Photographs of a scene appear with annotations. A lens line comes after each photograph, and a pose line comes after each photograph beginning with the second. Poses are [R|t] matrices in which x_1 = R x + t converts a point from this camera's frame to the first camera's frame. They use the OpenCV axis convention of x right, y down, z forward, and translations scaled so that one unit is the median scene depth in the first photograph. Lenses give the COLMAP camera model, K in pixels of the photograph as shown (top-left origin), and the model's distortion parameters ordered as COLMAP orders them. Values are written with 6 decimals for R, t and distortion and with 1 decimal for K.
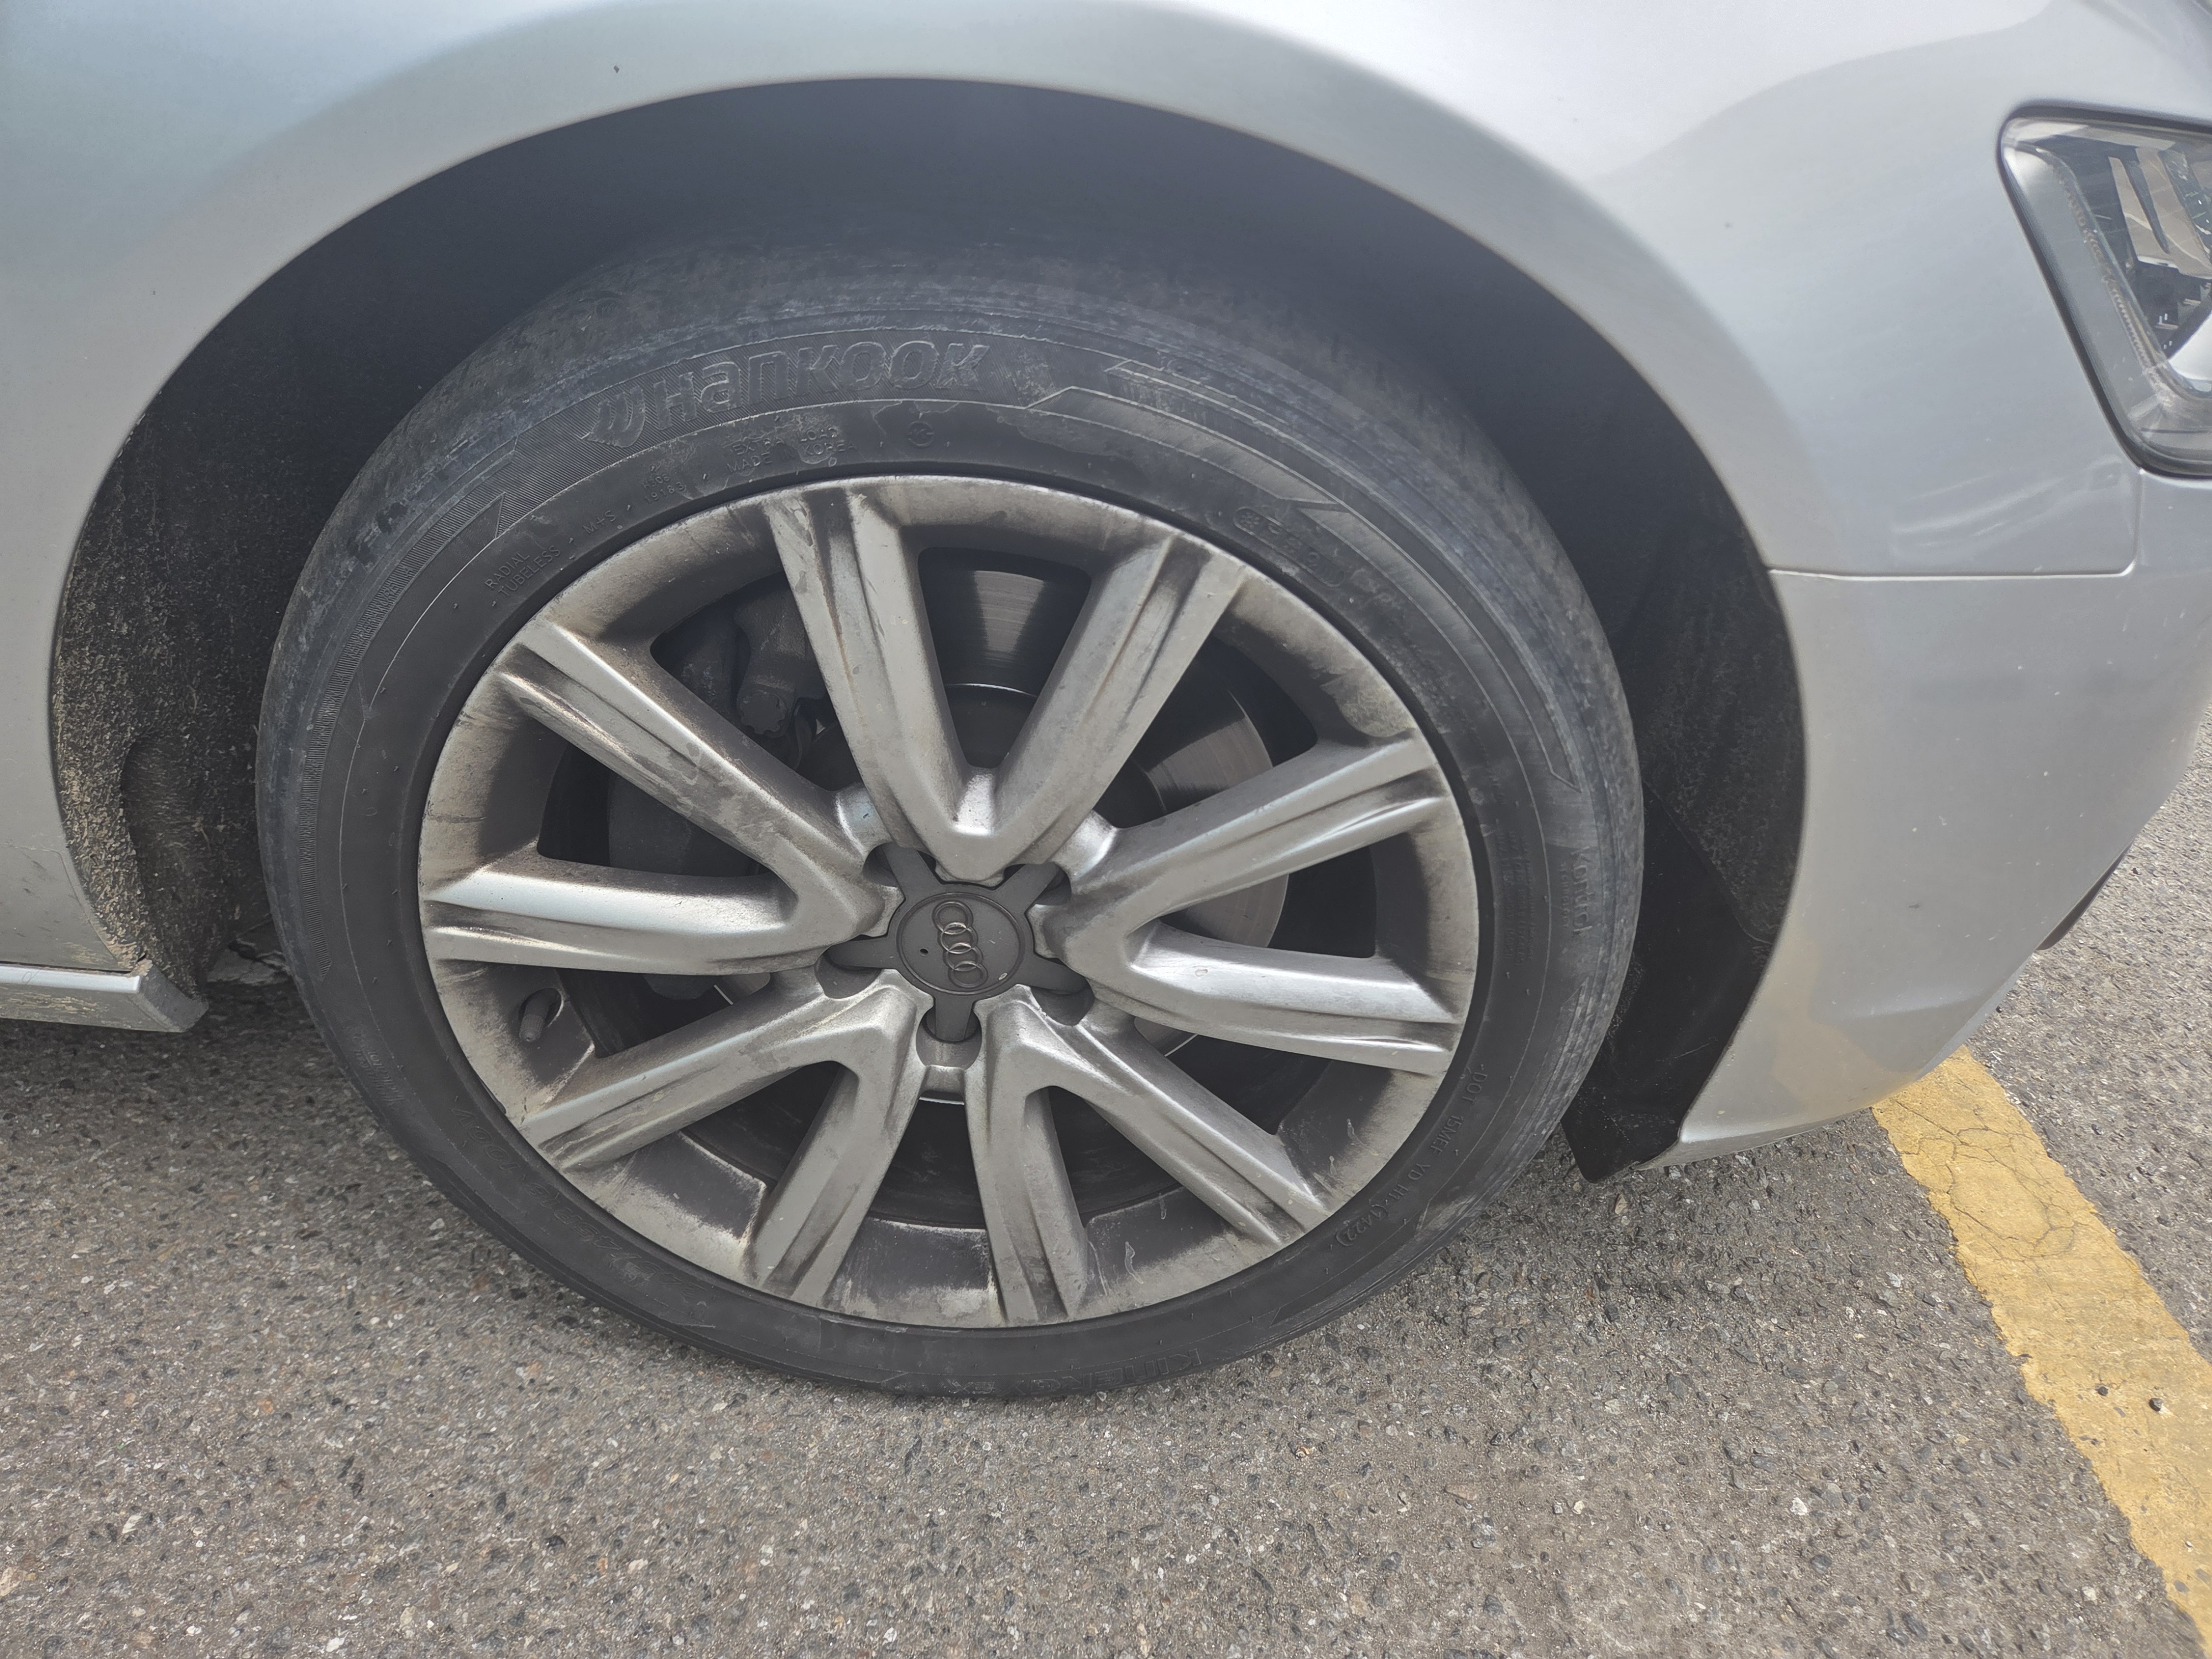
lens RADIAL K [[1505.8, 0, 1114.1], [0, 1505.8, 821.9], [0, 0, 1]] dist [0.047767, -0.049519]
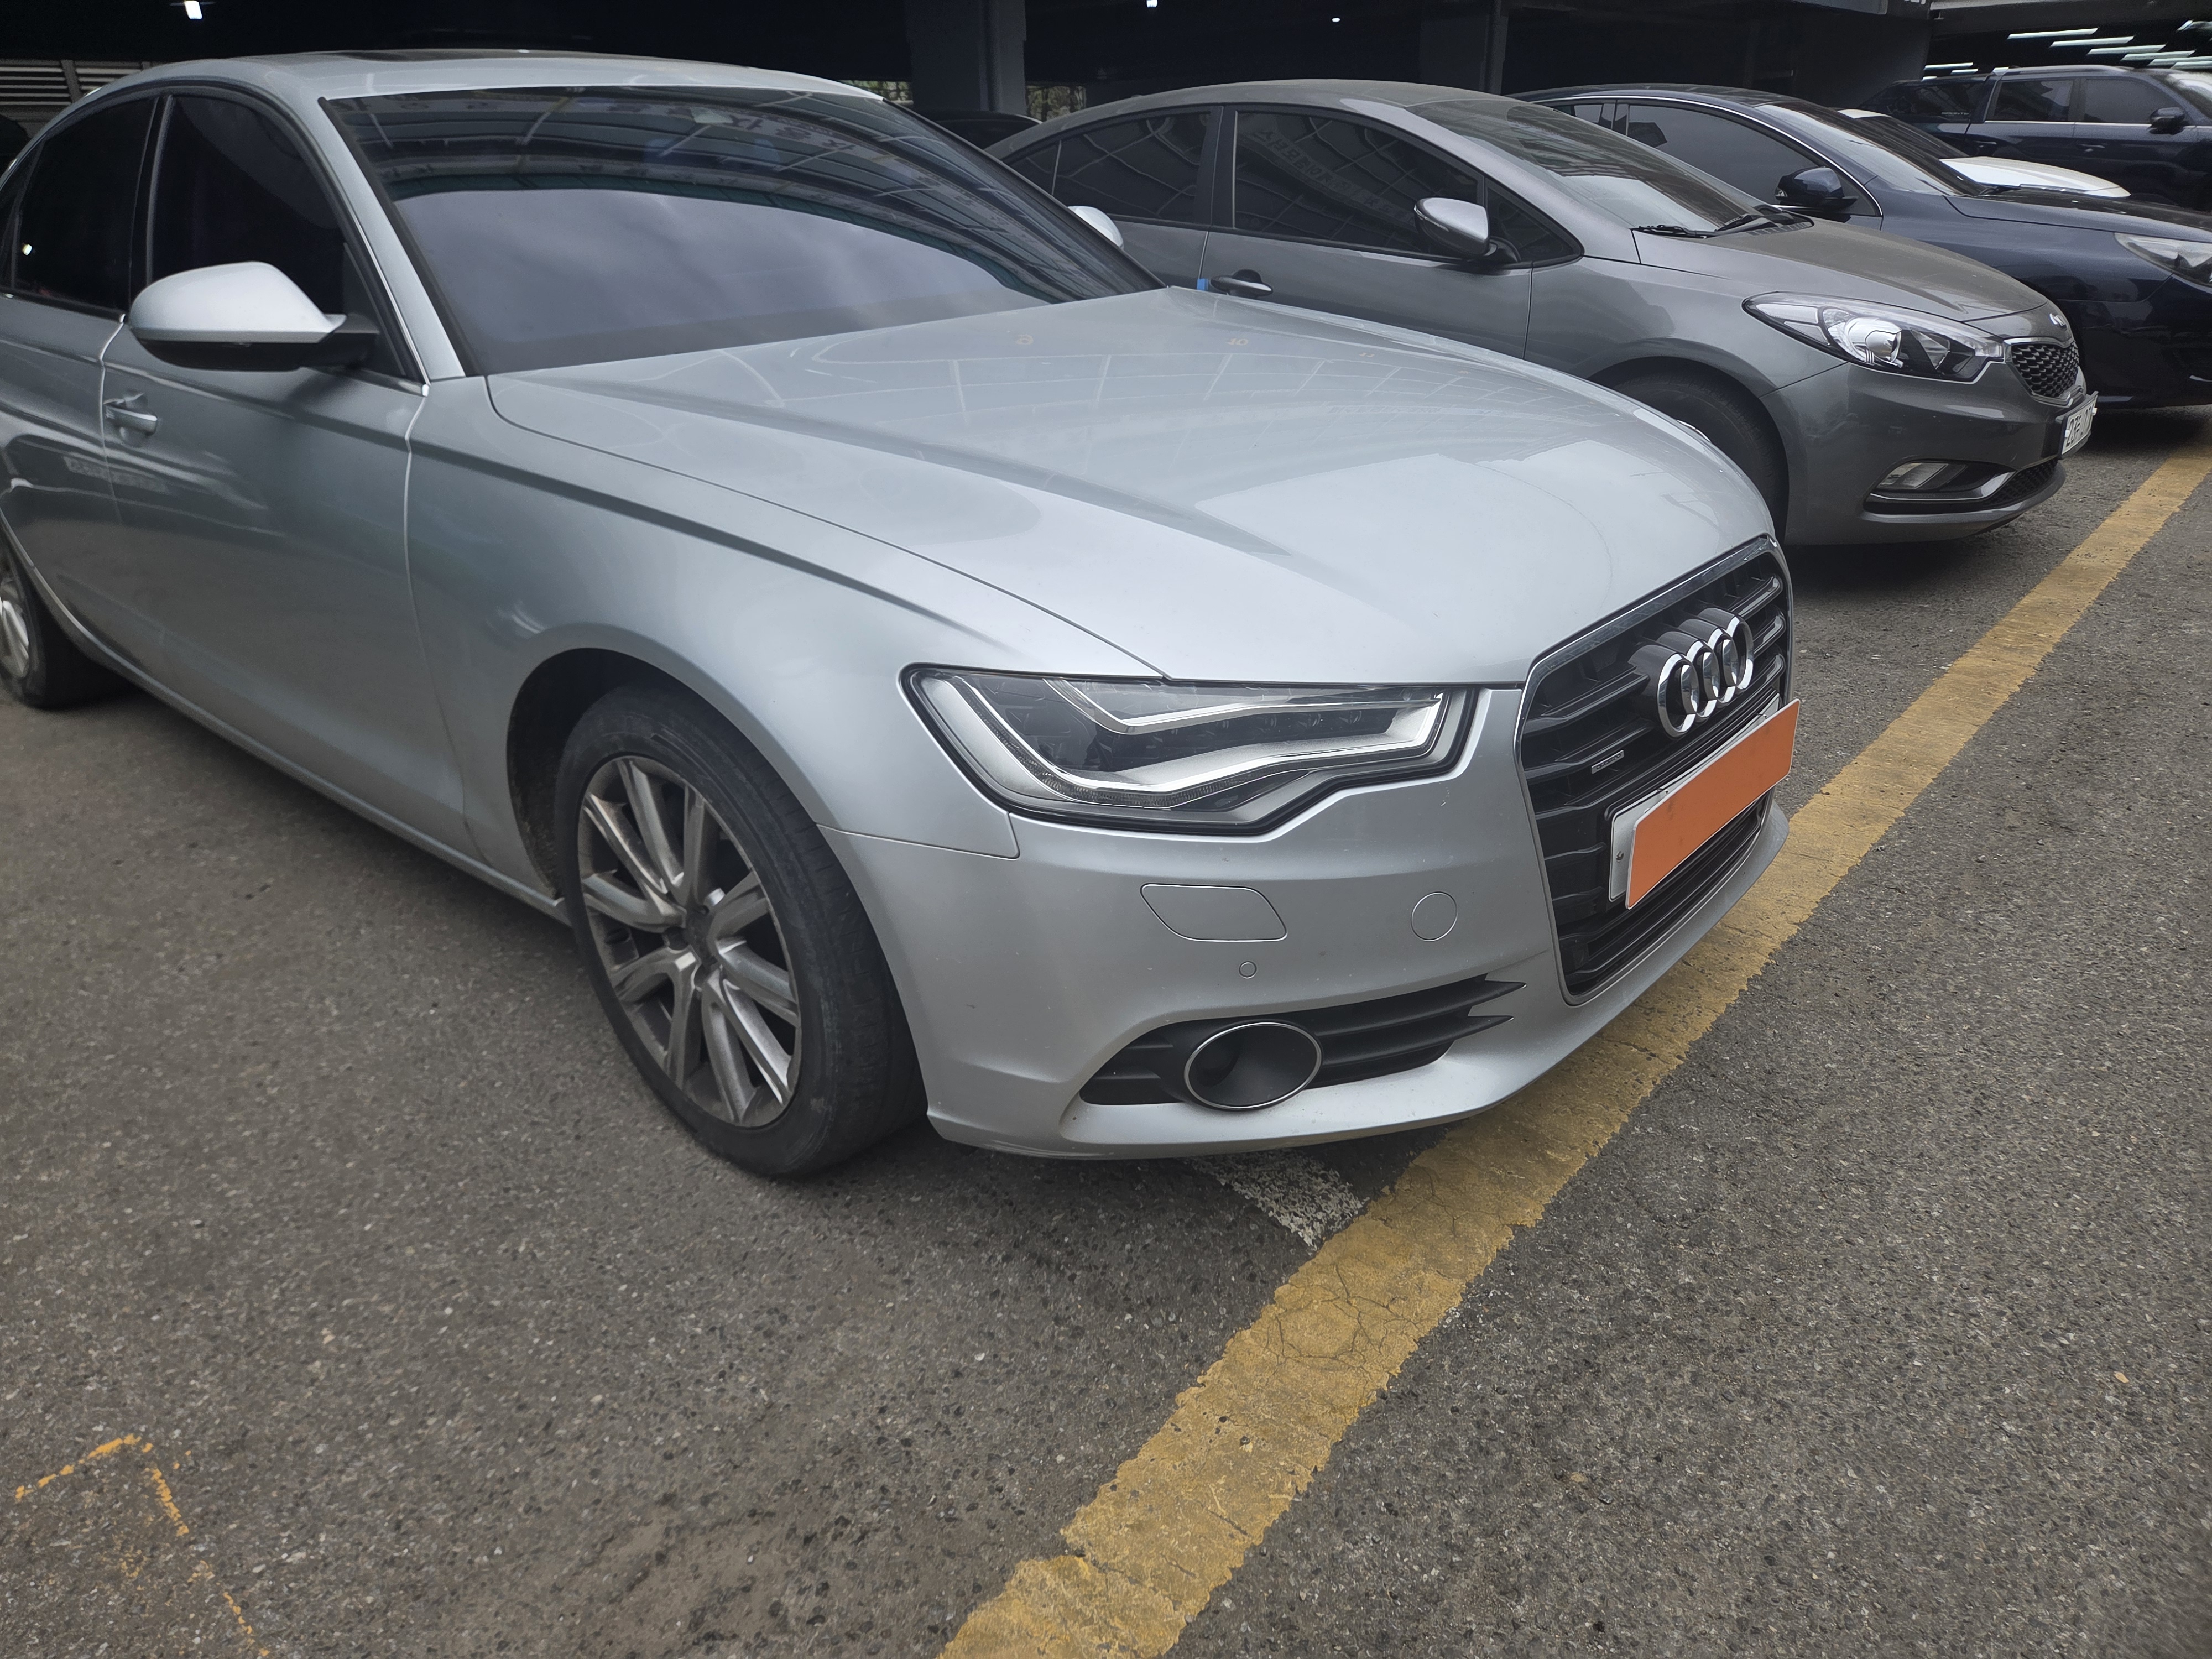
lens RADIAL K [[1505.8, 0, 1097.1], [0, 1505.8, 810.5], [0, 0, 1]] dist [0.047767, -0.049519]
pose [[0.710483, 0.112751, -0.694623, 2.131953], [-0.262574, 0.958269, -0.113024, -0.012979], [0.652892, 0.262692, 0.710440, -0.456985]]
